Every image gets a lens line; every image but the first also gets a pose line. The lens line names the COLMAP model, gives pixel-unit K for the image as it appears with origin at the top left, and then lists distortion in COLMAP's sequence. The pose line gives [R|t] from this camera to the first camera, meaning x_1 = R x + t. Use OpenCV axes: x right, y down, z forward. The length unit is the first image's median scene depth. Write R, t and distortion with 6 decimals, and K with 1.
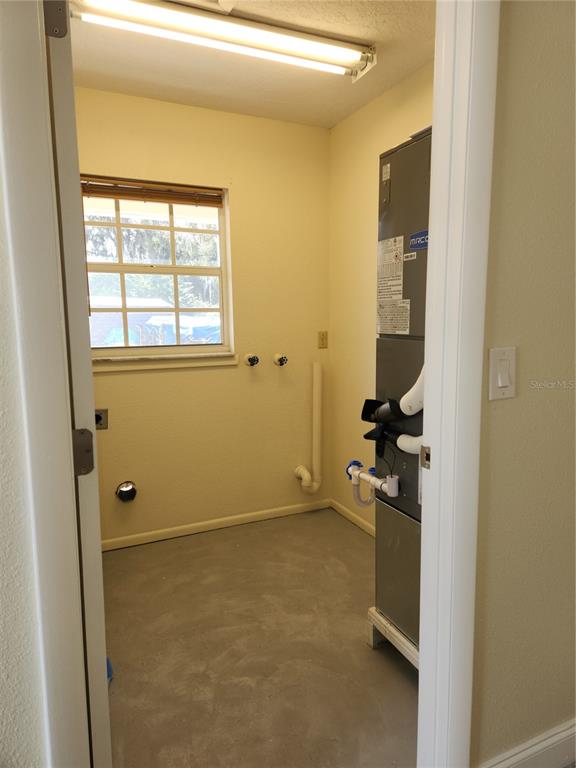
lens RADIAL K [[517.8, 0, 289.1], [0, 517.8, 386.8], [0, 0, 1]] dist [0.022212, -0.001851]
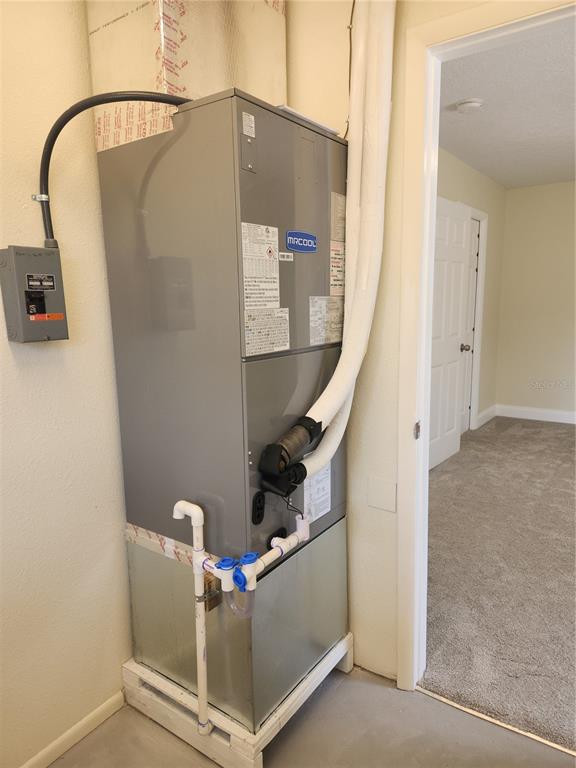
lens RADIAL K [[517.8, 0, 289.1], [0, 517.8, 386.8], [0, 0, 1]] dist [0.022212, -0.001851]
pose [[-0.515687, -0.130214, 0.846824, -0.489587], [0.136634, 0.963235, 0.231320, -0.236006], [-0.845812, 0.234994, -0.478936, 1.409879]]
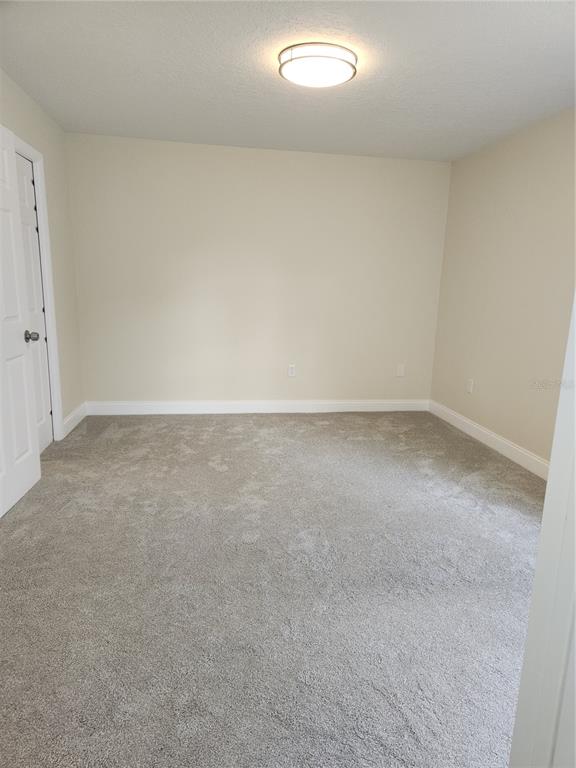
lens RADIAL K [[517.8, 0, 289.1], [0, 517.8, 386.8], [0, 0, 1]] dist [0.022212, -0.001851]
pose [[-0.962452, -0.068973, 0.262543, -0.246945], [0.022912, 0.943089, 0.331751, -0.168148], [-0.270483, 0.325310, -0.906097, 1.070540]]
